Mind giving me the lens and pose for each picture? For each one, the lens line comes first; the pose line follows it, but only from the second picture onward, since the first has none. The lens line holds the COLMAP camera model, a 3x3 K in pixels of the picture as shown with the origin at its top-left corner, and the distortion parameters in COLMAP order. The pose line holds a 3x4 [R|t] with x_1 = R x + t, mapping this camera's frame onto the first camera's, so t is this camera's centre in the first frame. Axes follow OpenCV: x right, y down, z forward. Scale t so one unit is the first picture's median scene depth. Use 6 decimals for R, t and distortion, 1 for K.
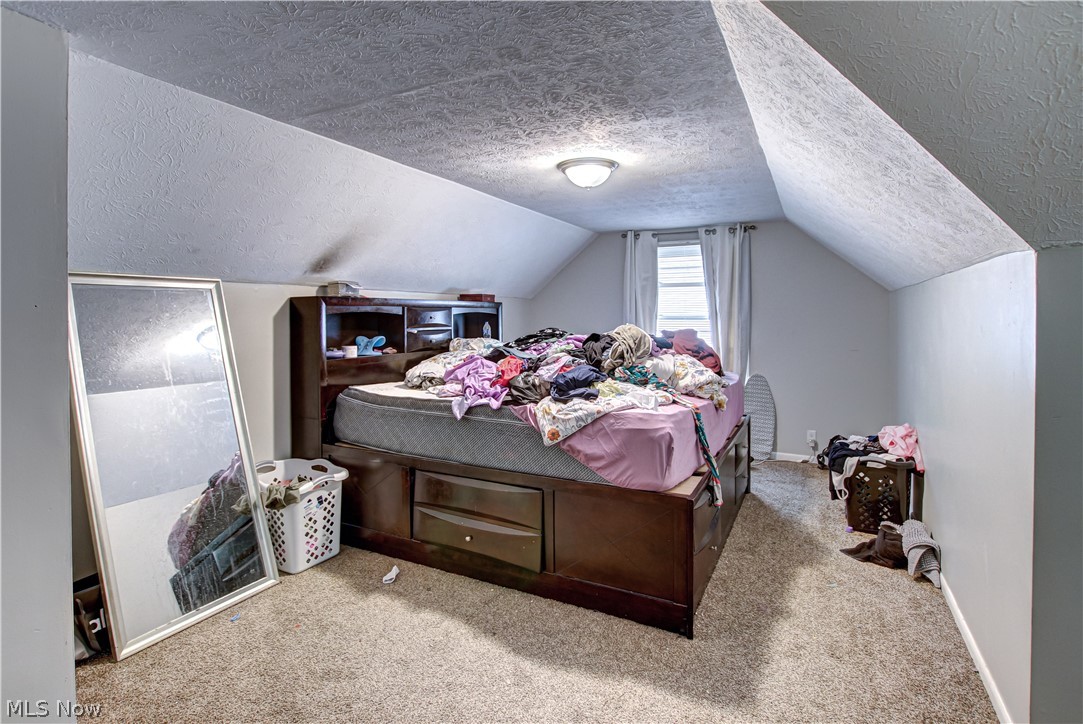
lens RADIAL K [[537.3, 0, 539.9], [0, 537.3, 316.6], [0, 0, 1]] dist [-0.024265, 0.000518]
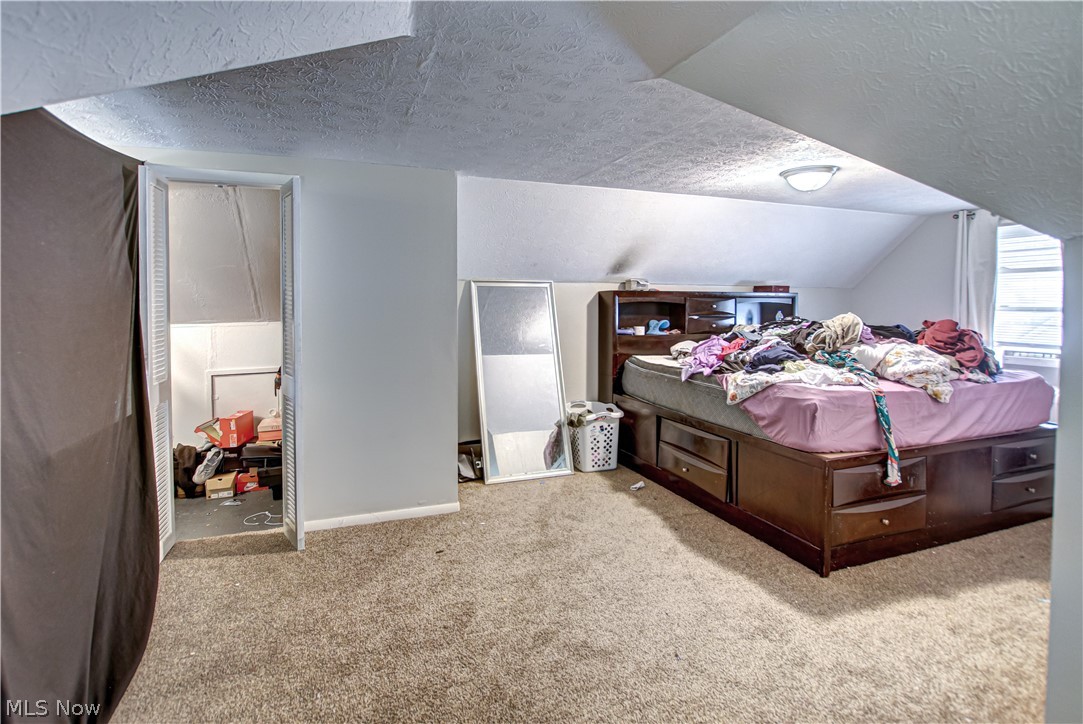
lens RADIAL K [[537.3, 0, 539.9], [0, 537.3, 316.6], [0, 0, 1]] dist [-0.024265, 0.000518]
pose [[0.745634, 0.019727, -0.666064, 0.453236], [-0.007118, 0.999740, 0.021641, 0.002283], [0.666318, -0.011396, 0.745581, -0.228272]]
